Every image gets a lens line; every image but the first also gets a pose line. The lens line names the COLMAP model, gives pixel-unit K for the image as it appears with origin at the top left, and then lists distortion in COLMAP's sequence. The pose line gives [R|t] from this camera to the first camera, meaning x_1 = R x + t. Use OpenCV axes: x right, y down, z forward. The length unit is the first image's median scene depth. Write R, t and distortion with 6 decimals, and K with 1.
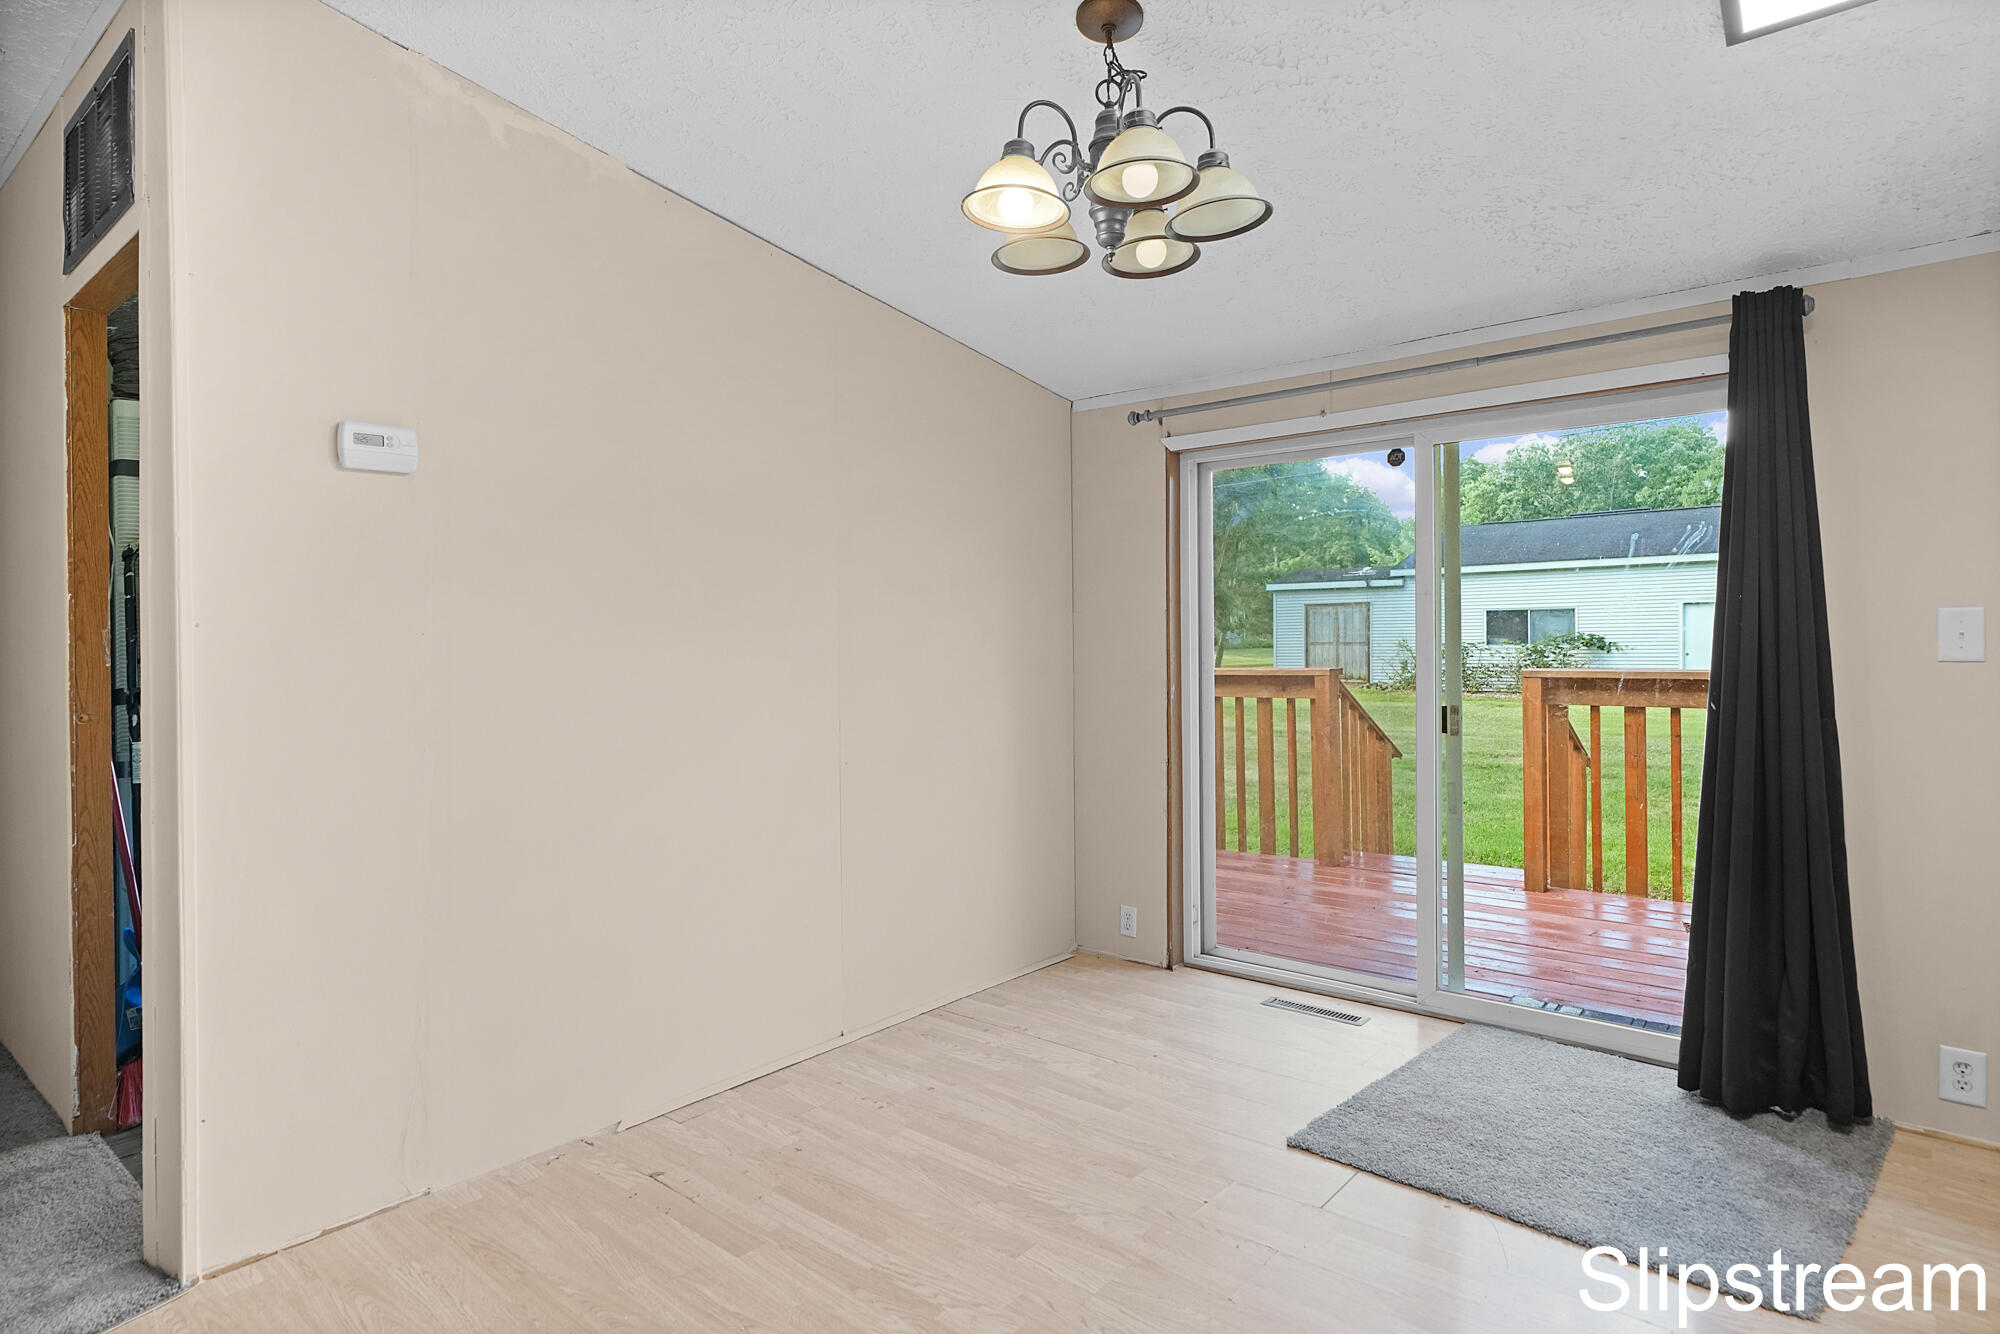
lens RADIAL K [[1049.1, 0, 1000.5], [0, 1049.1, 659.7], [0, 0, 1]] dist [0.004160, 0.000552]
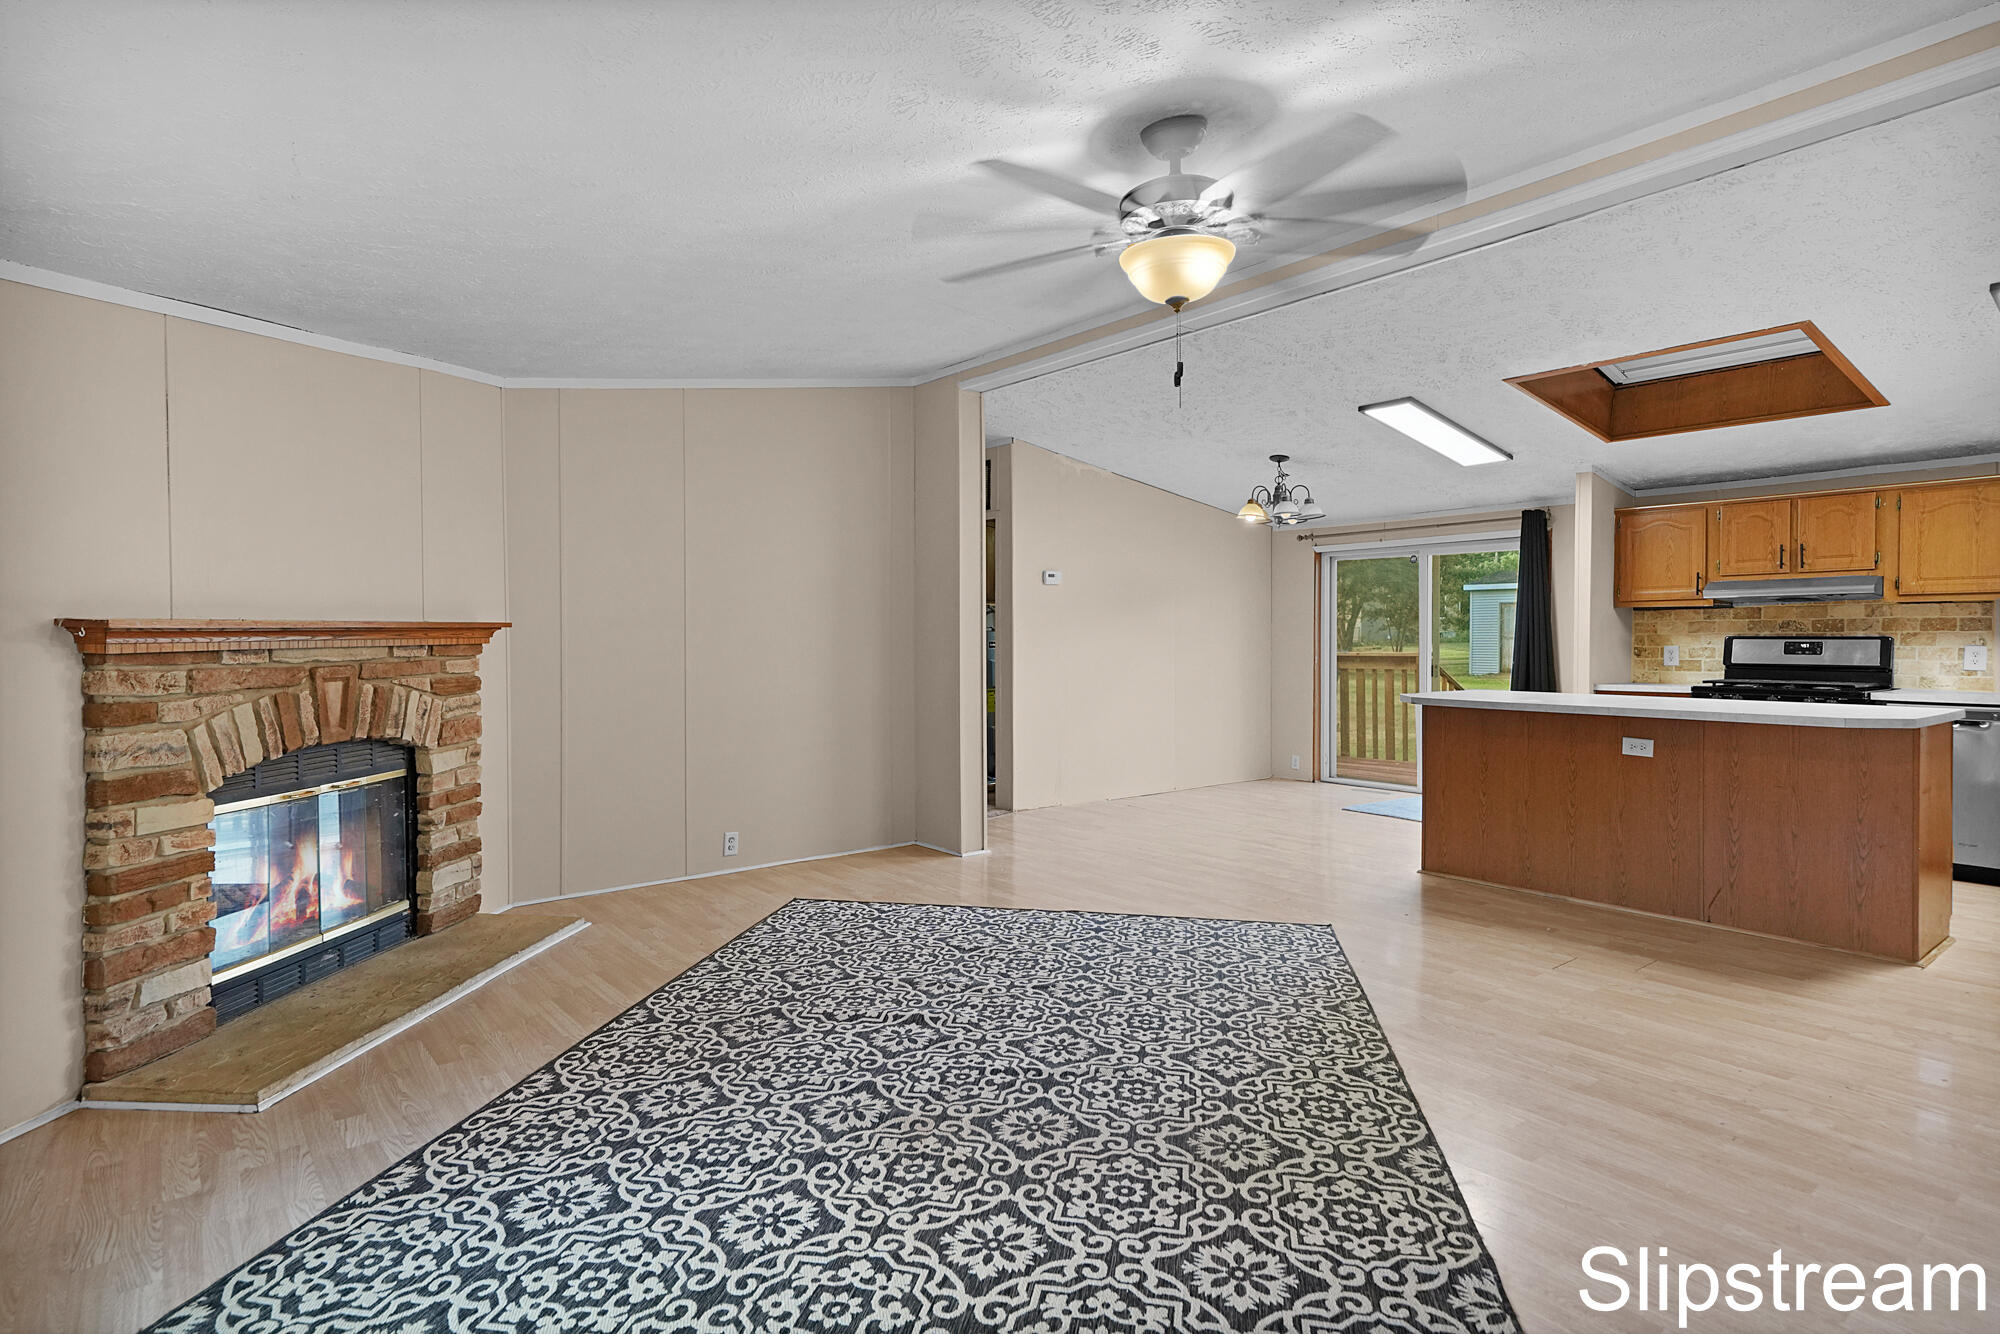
lens RADIAL K [[1049.1, 0, 993.0], [0, 1049.1, 658.7], [0, 0, 1]] dist [0.004160, 0.000552]
pose [[0.978736, 0.011788, -0.204787, -0.054009], [-0.010103, 0.999906, 0.009272, 0.016021], [0.204877, -0.007005, 0.978763, -1.344977]]
